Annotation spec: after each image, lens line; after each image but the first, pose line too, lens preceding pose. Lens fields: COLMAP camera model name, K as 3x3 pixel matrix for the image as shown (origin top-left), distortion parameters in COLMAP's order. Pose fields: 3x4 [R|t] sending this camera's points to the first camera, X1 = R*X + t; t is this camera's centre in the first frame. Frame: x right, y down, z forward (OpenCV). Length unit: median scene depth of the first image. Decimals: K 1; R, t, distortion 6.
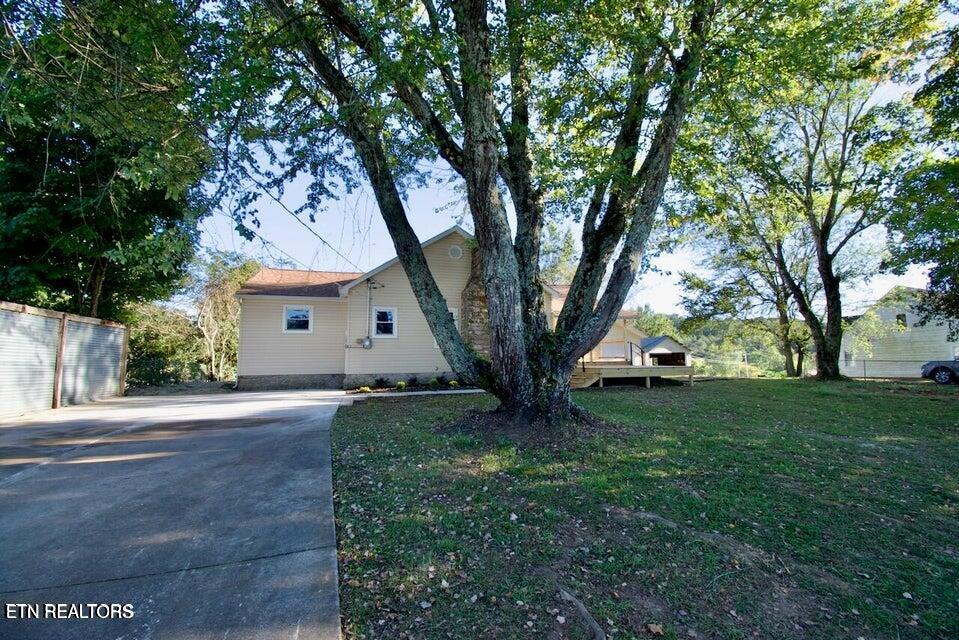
lens RADIAL K [[420.9, 0, 480.9], [0, 420.9, 316.6], [0, 0, 1]] dist [0.027770, -0.028335]
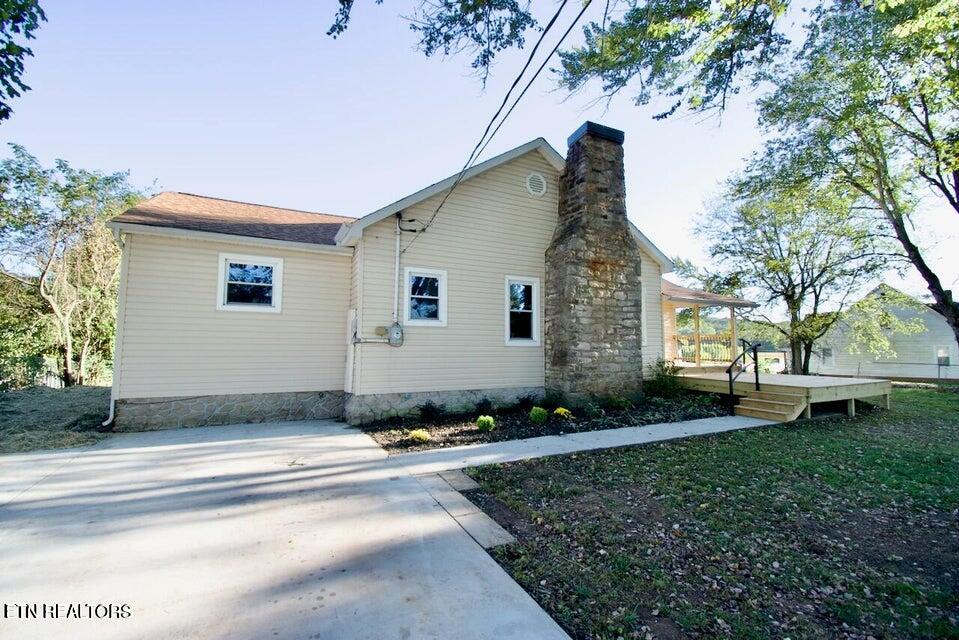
lens RADIAL K [[420.9, 0, 480.9], [0, 420.9, 316.6], [0, 0, 1]] dist [0.027770, -0.028335]
pose [[0.980314, 0.031813, 0.194863, -0.259176], [-0.038534, 0.998783, 0.030796, 0.019090], [-0.193646, -0.037699, 0.980347, 0.449017]]
